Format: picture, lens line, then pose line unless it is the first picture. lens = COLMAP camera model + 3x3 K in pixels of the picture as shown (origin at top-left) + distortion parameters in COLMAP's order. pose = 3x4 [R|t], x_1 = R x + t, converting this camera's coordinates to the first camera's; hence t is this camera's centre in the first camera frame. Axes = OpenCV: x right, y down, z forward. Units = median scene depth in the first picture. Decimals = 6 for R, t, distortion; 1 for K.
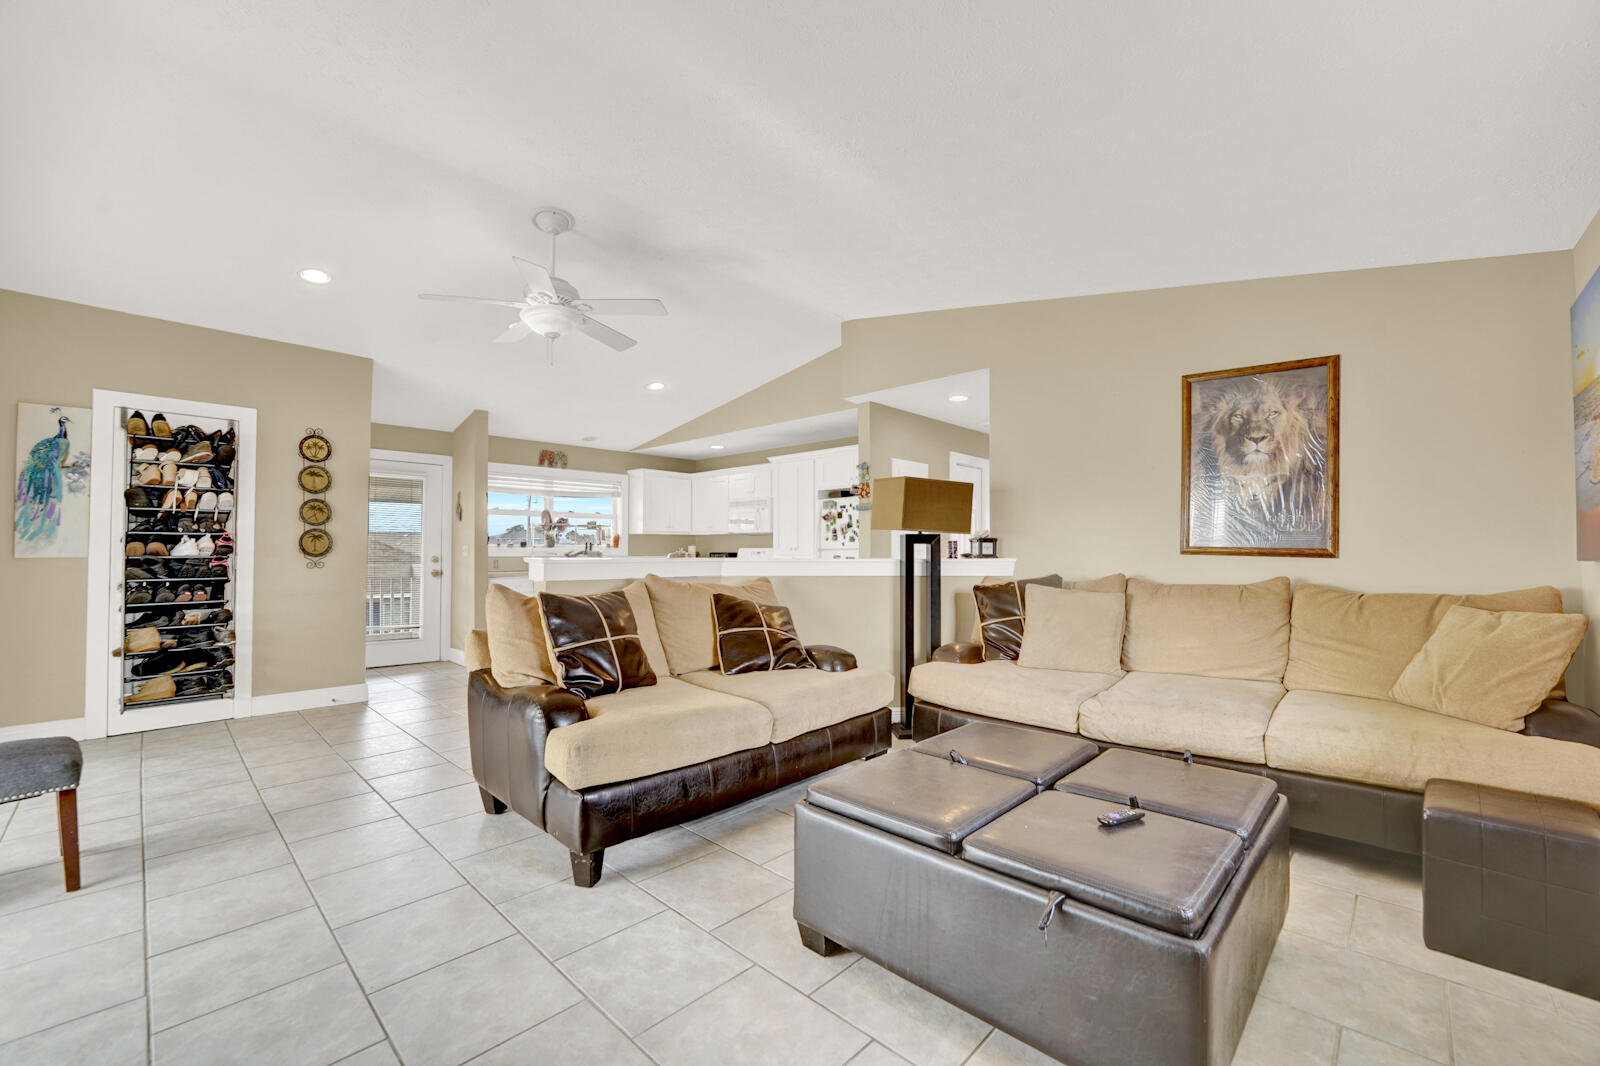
lens RADIAL K [[648.8, 0, 792.2], [0, 648.8, 540.9], [0, 0, 1]] dist [-0.023195, 0.000840]
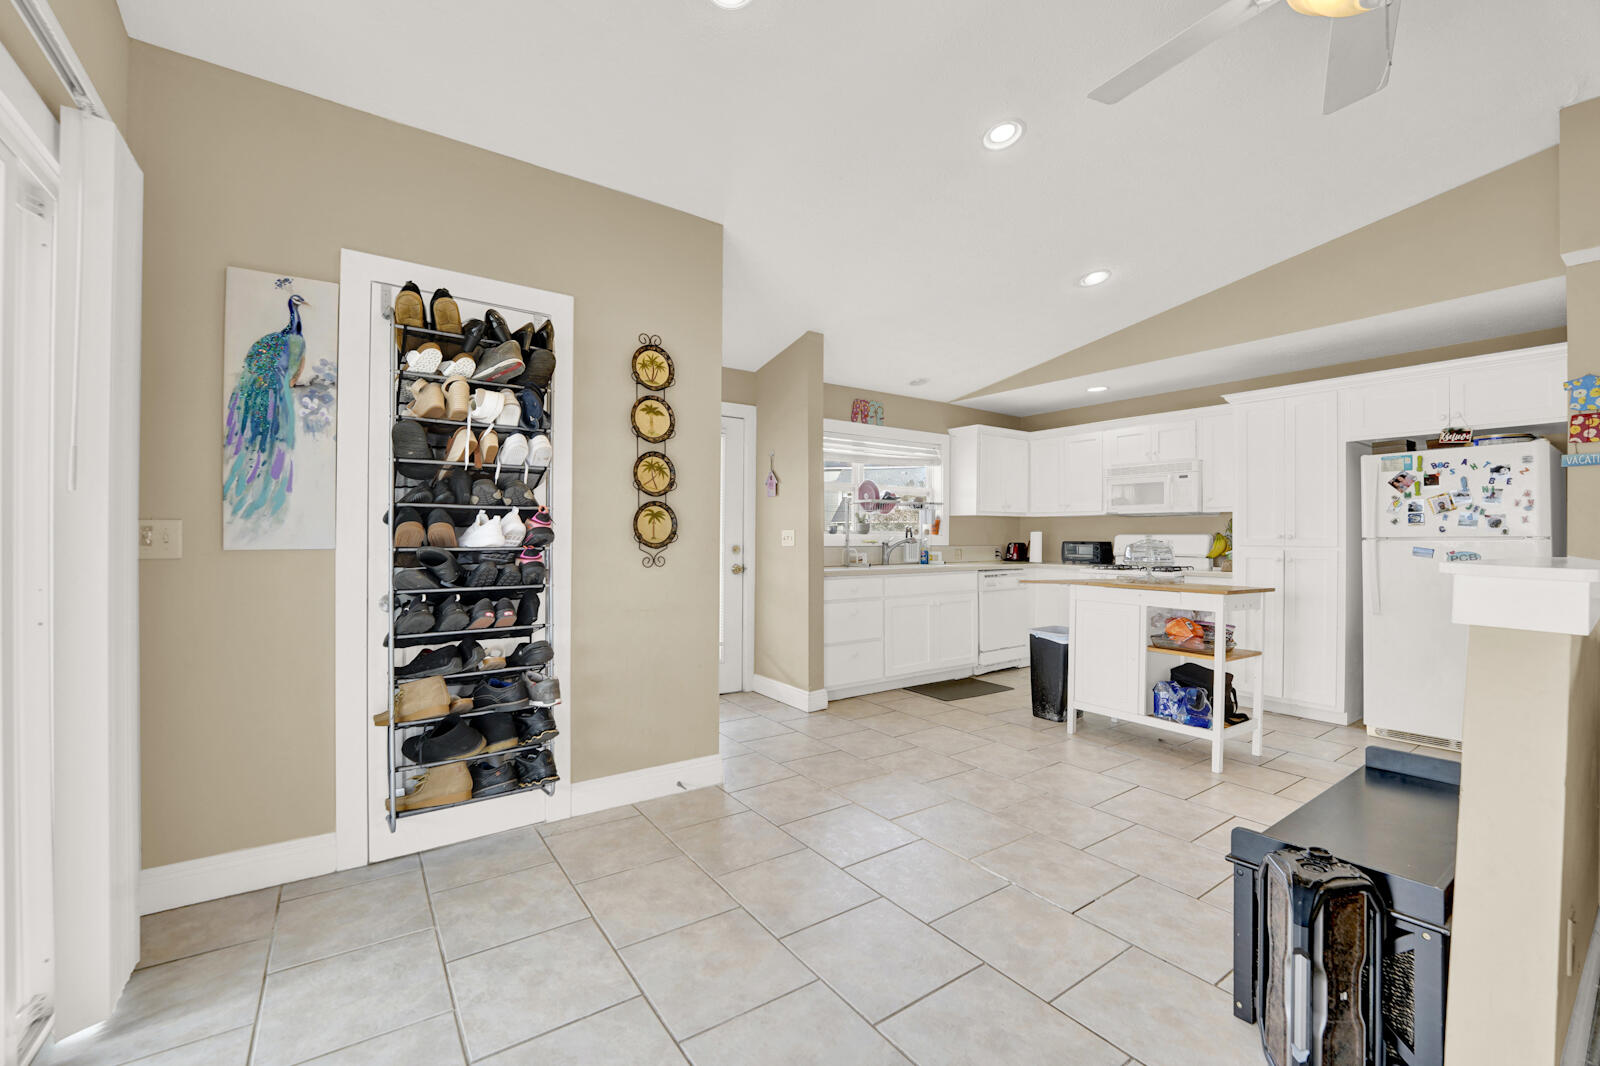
lens RADIAL K [[647.4, 0, 787.9], [0, 647.4, 539.9], [0, 0, 1]] dist [-0.027137, 0.000807]
pose [[0.979307, 0.004926, -0.202322, -0.594020], [-0.001136, 0.999822, 0.018845, 0.006767], [0.202379, -0.018225, 0.979138, 0.514279]]
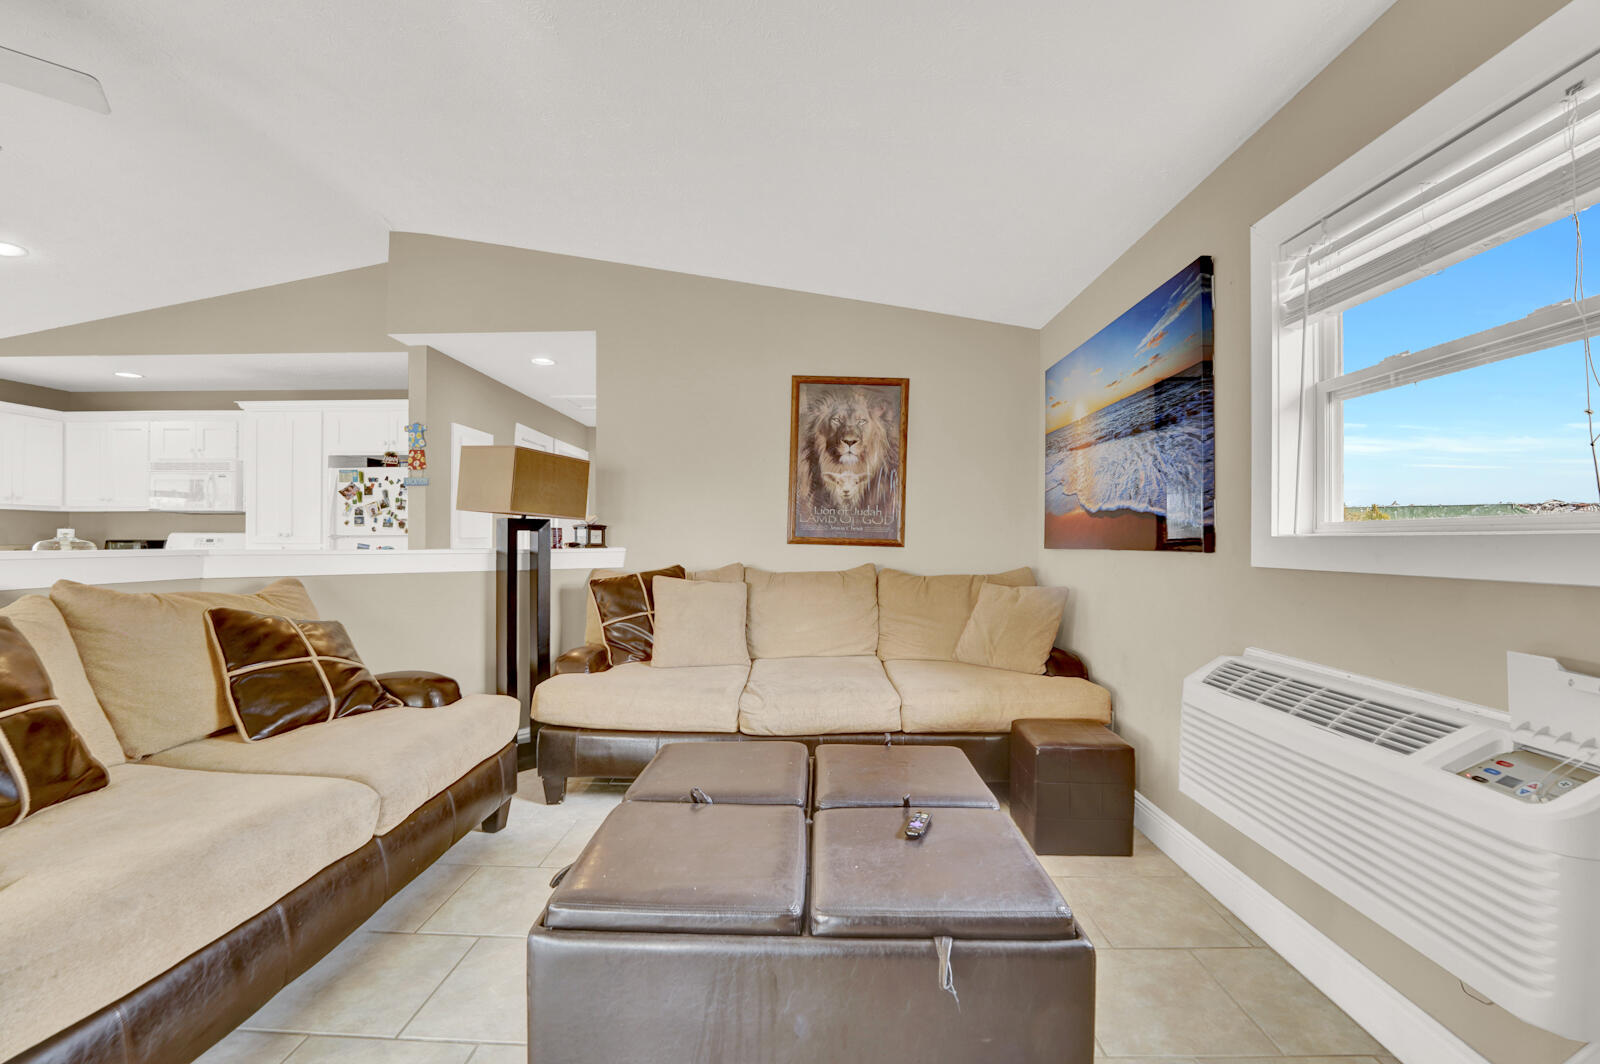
lens RADIAL K [[662.5, 0, 794.0], [0, 662.5, 538.4], [0, 0, 1]] dist [-0.024475, 0.000912]
pose [[0.738543, 0.004712, 0.674190, -0.115693], [-0.014811, 0.999848, 0.009237, 0.001606], [-0.674044, -0.016807, 0.738500, 0.170208]]
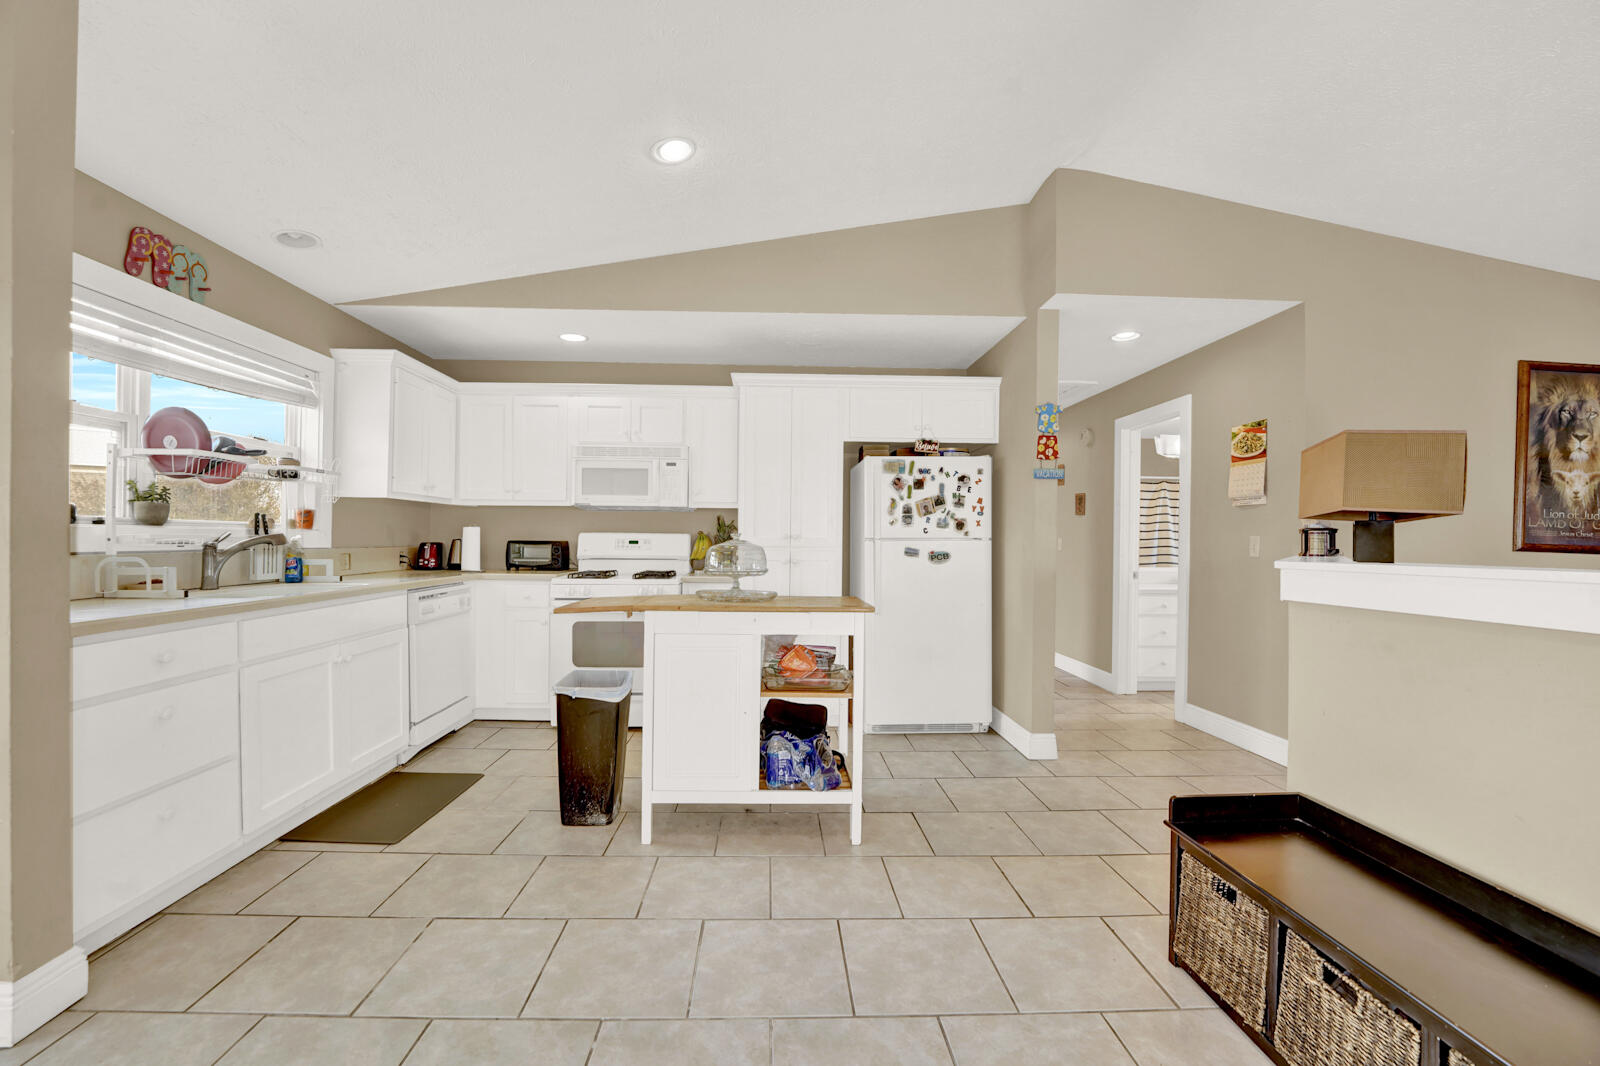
lens RADIAL K [[647.4, 0, 787.9], [0, 647.4, 539.9], [0, 0, 1]] dist [-0.027137, 0.000807]
pose [[0.702412, 0.006960, 0.711737, -0.718193], [-0.020513, 0.999735, 0.010468, 0.015442], [-0.711475, -0.021953, 0.702368, 1.022256]]
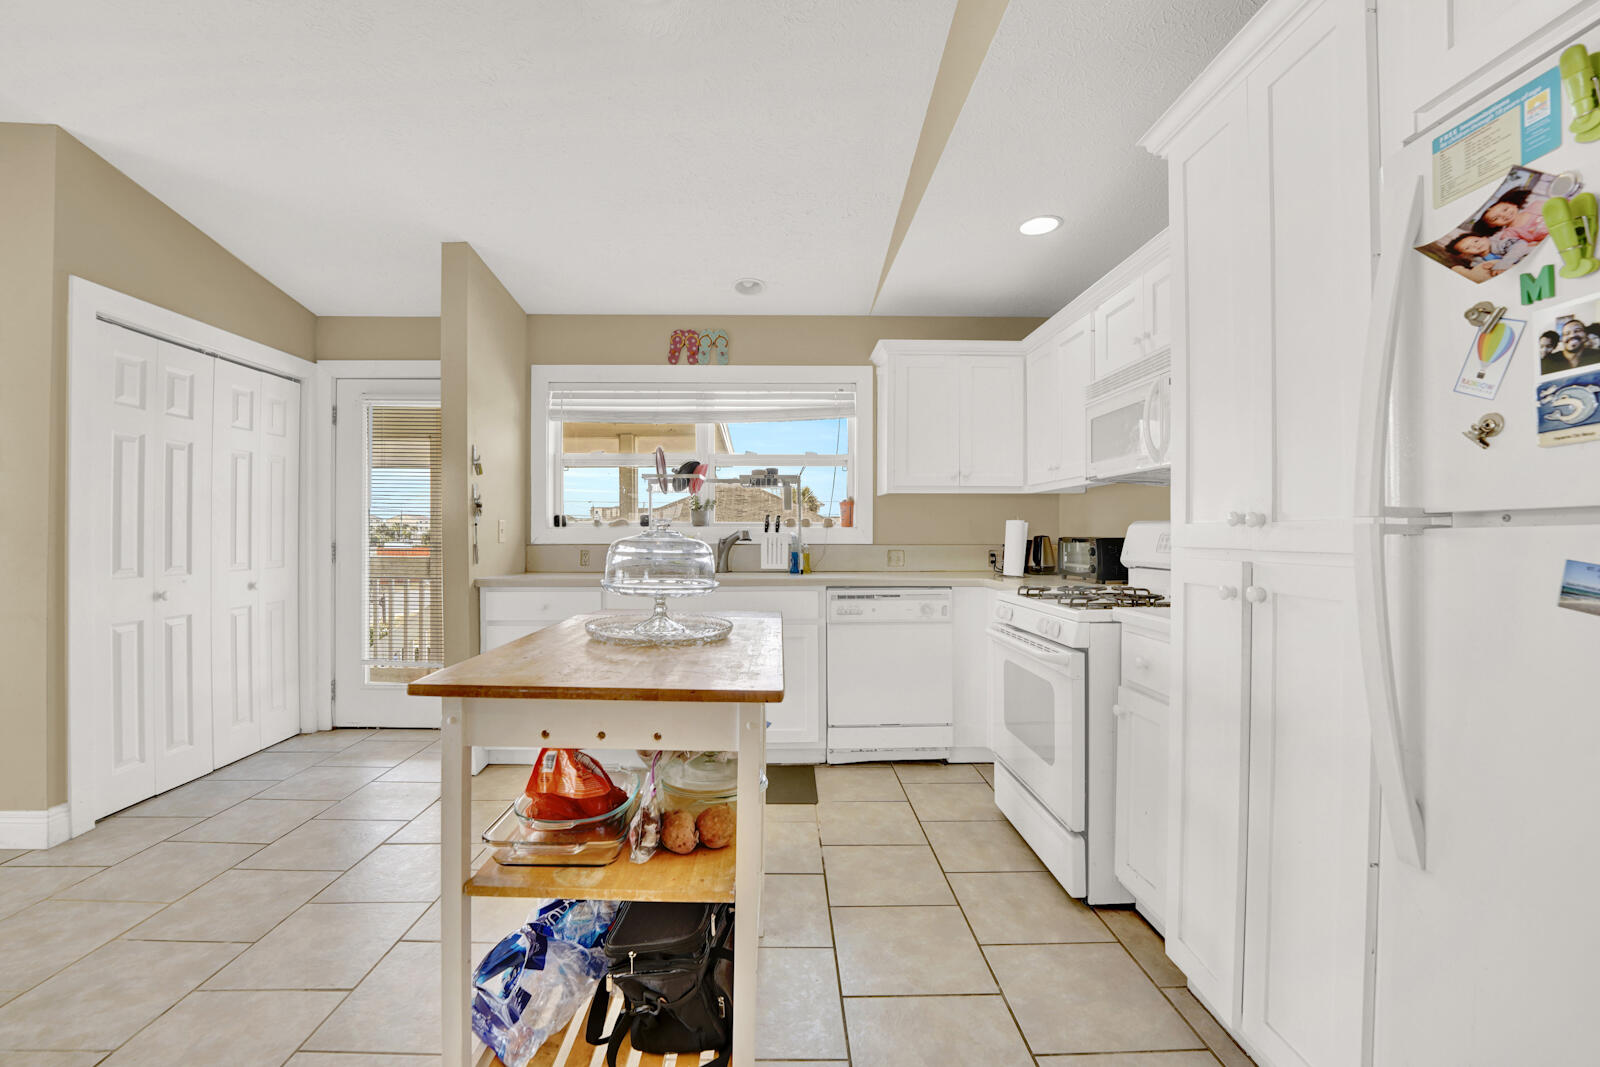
lens RADIAL K [[667.3, 0, 790.4], [0, 667.3, 535.6], [0, 0, 1]] dist [-0.029647, 0.000082]
pose [[0.706410, 0.002546, -0.707798, 0.075755], [0.010101, 0.999855, 0.013677, 0.021990], [0.707730, -0.016811, 0.706283, 1.319124]]
